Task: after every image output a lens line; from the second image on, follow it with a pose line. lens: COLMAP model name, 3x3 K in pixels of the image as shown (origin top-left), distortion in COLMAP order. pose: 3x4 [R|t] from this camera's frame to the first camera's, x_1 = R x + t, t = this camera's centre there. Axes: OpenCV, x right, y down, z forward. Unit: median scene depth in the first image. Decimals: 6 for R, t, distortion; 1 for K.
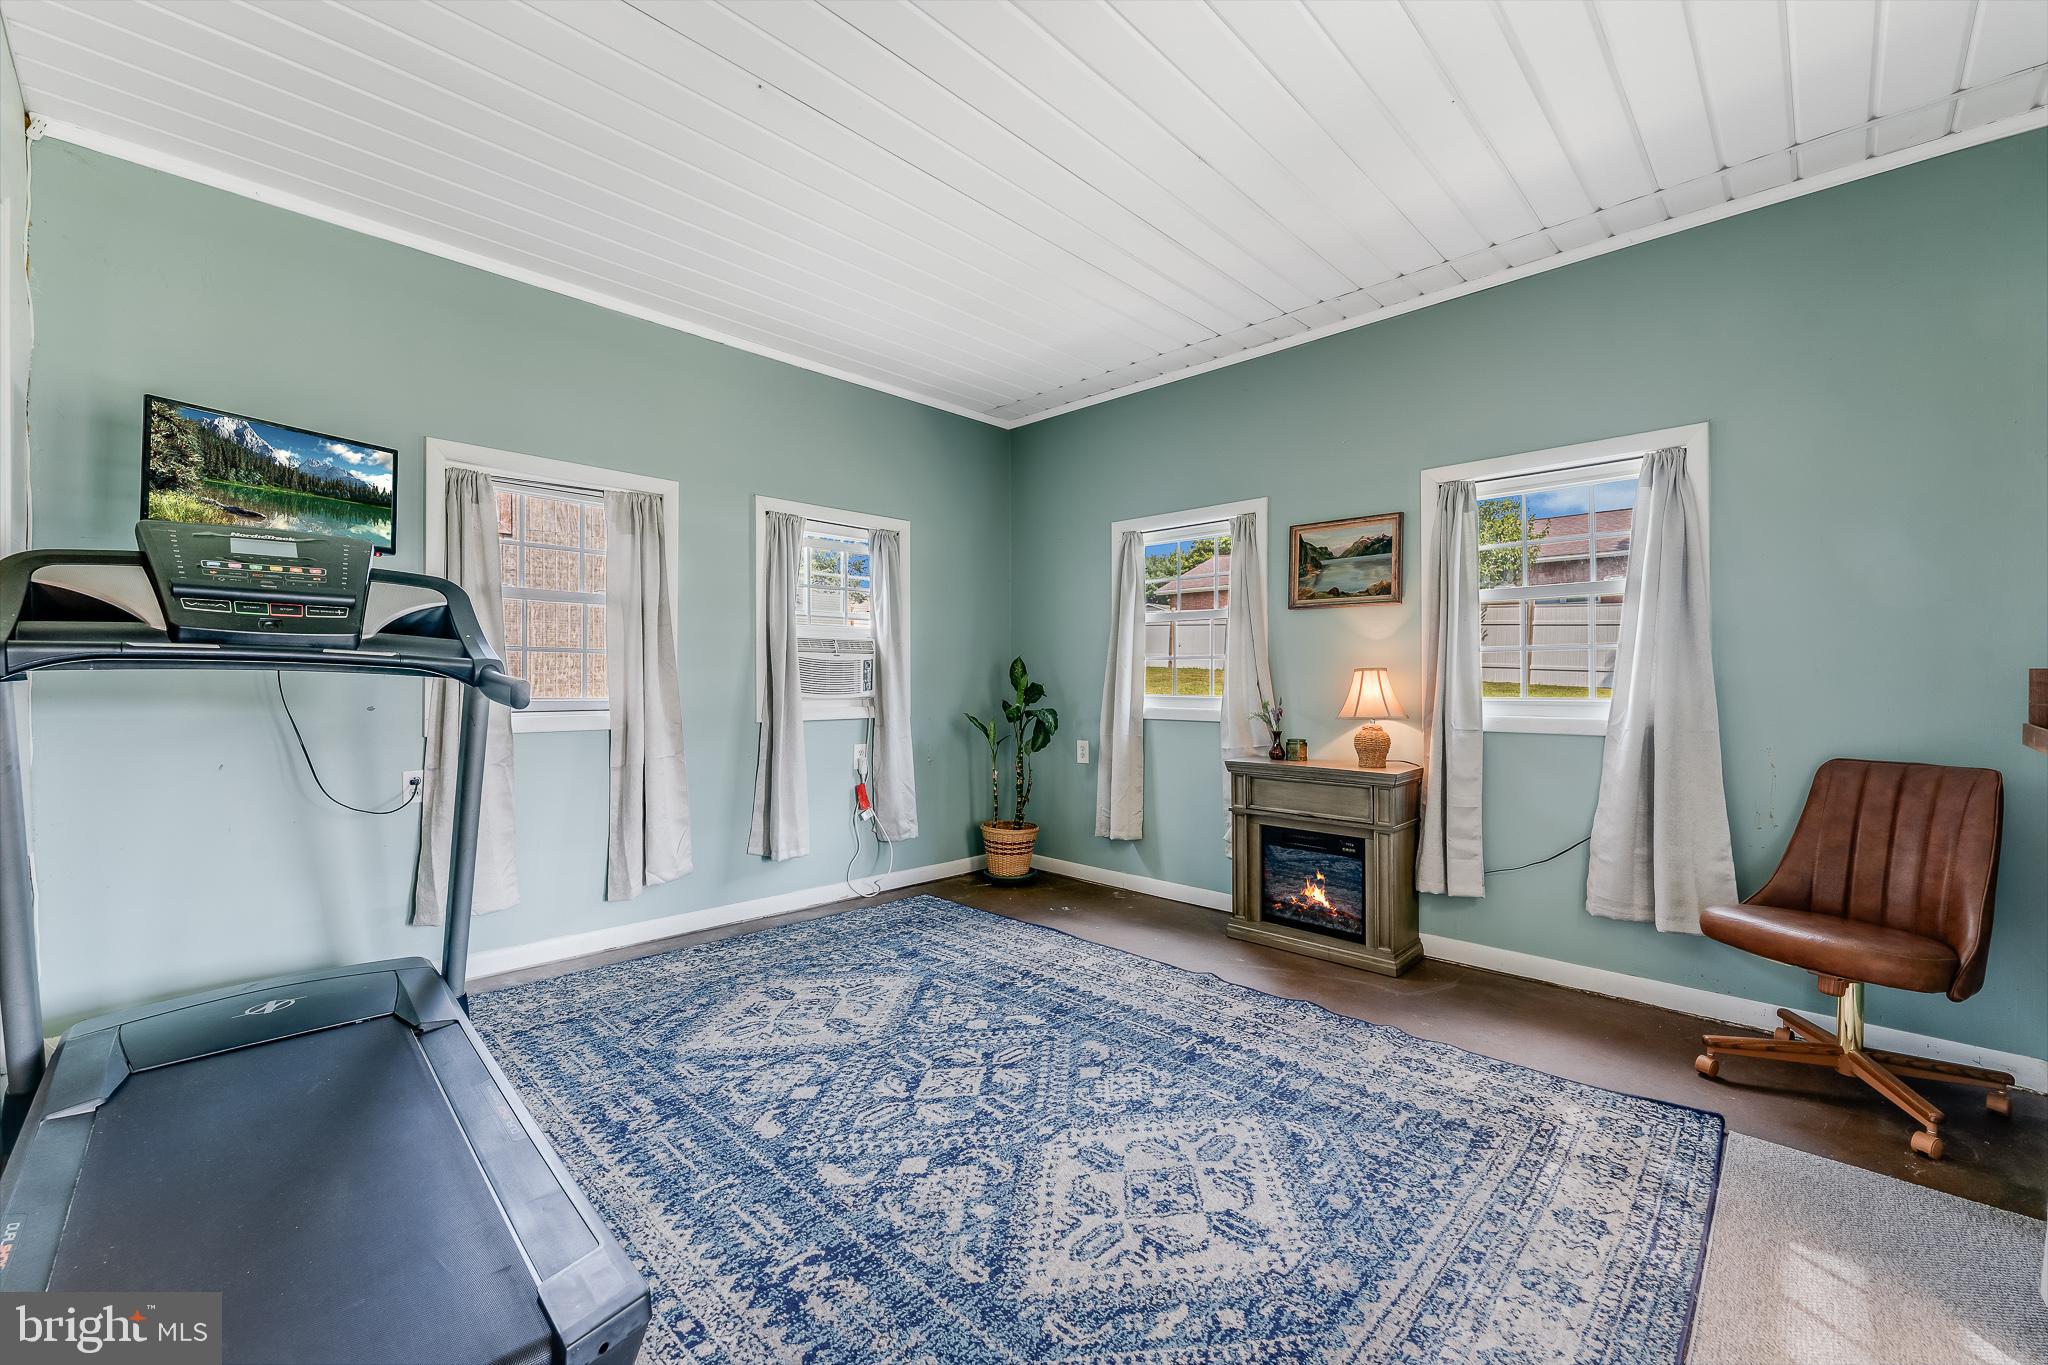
lens RADIAL K [[826.4, 0, 1020.0], [0, 826.4, 678.8], [0, 0, 1]] dist [0.000633, -0.000235]
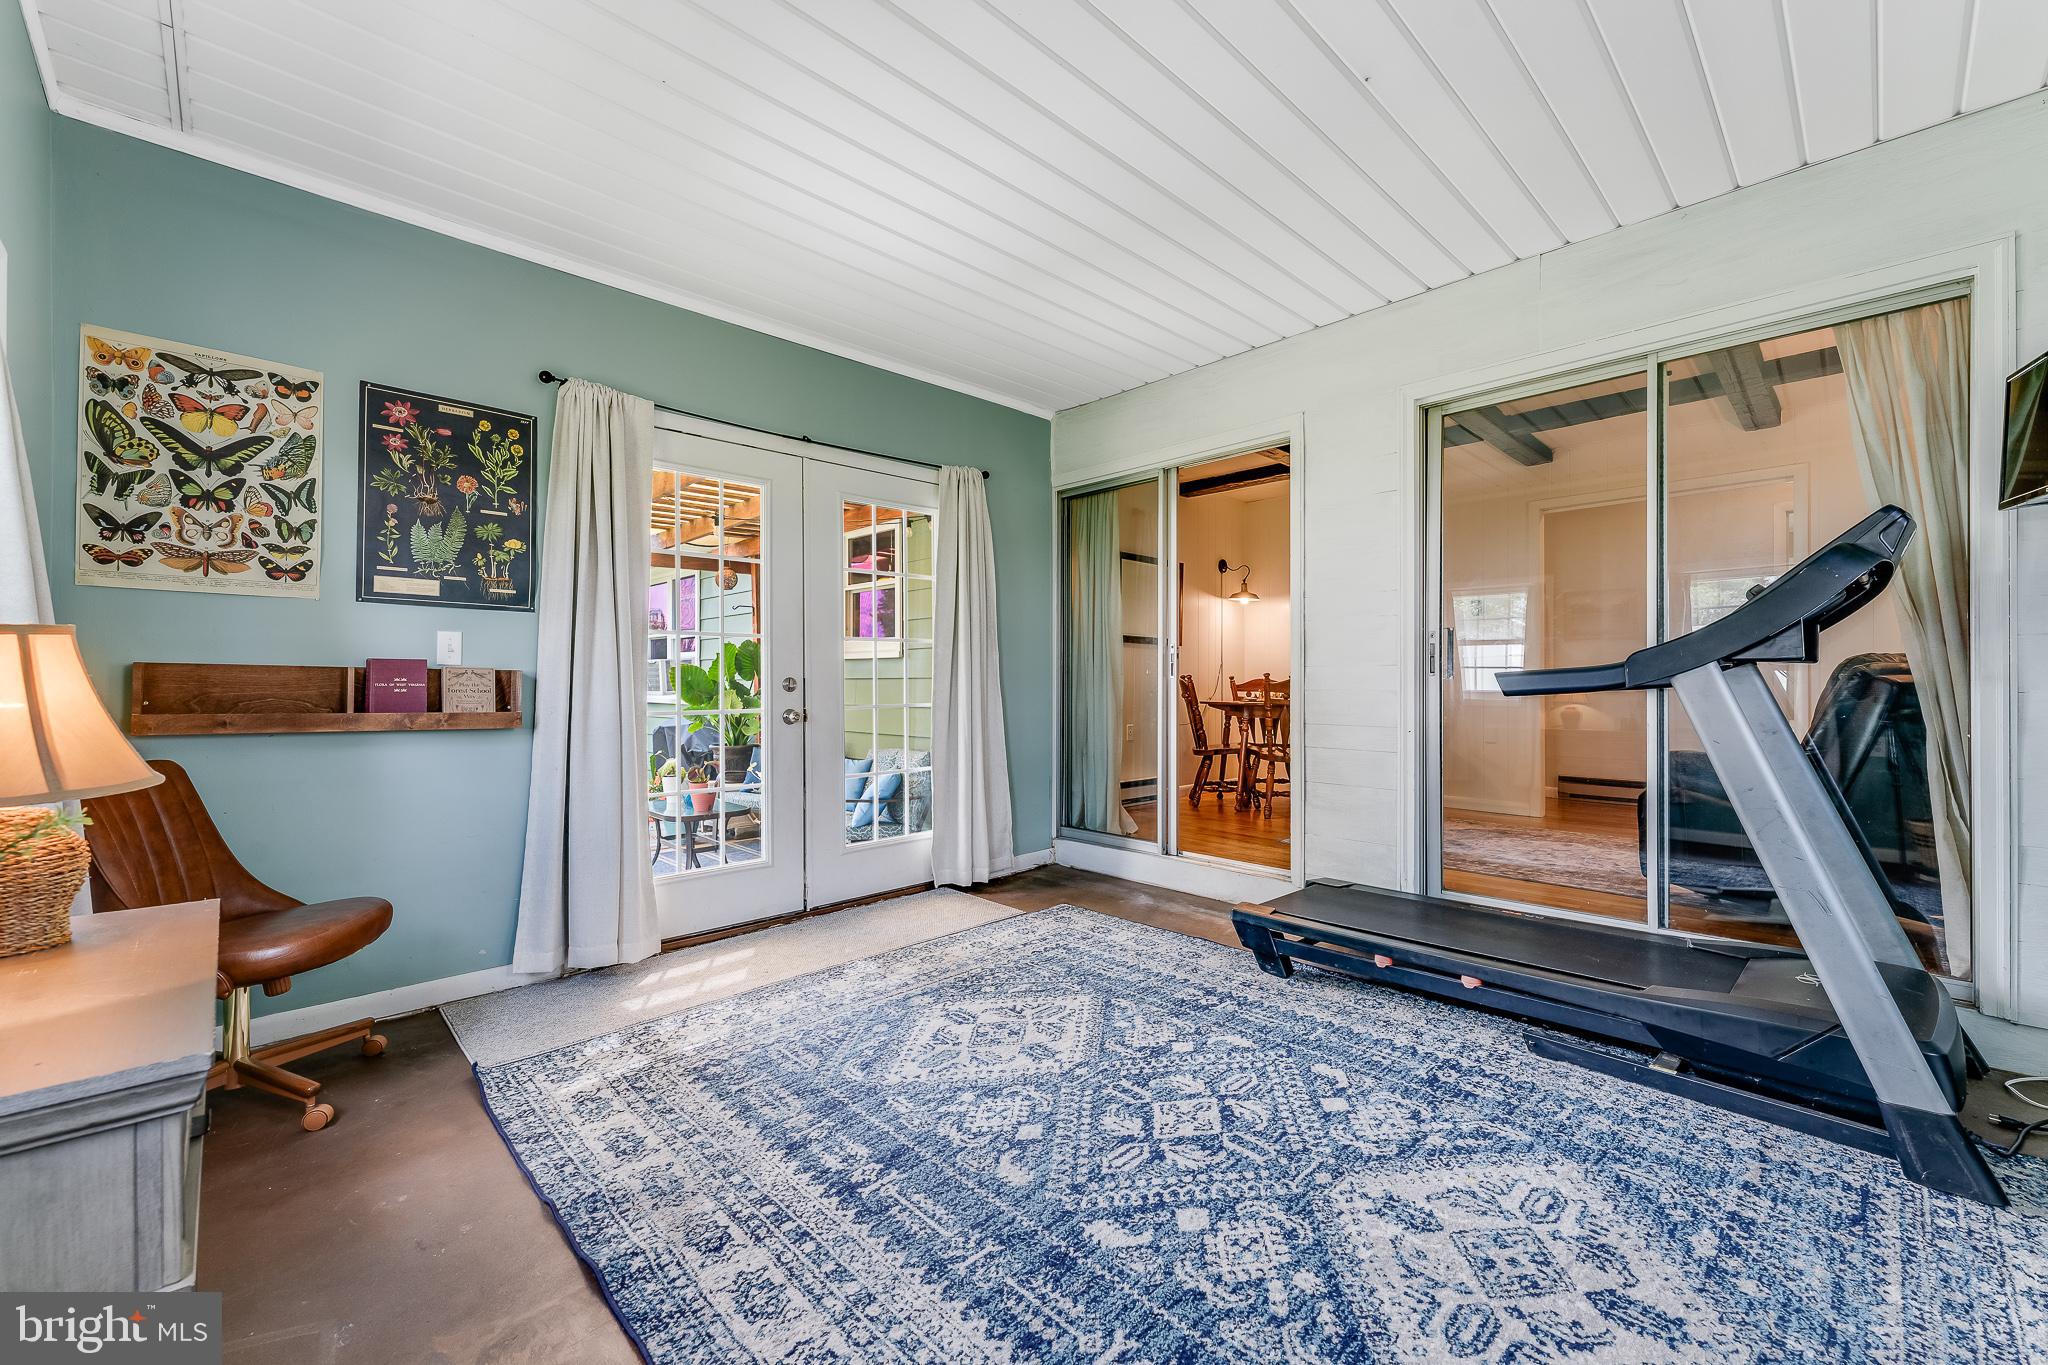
lens RADIAL K [[826.4, 0, 1027.8], [0, 826.4, 677.3], [0, 0, 1]] dist [0.000633, -0.000235]
pose [[-0.999669, -0.000136, 0.025731, 0.066231], [-0.000263, 0.999988, -0.004913, 0.011981], [-0.025730, -0.004918, -0.999657, 1.881695]]
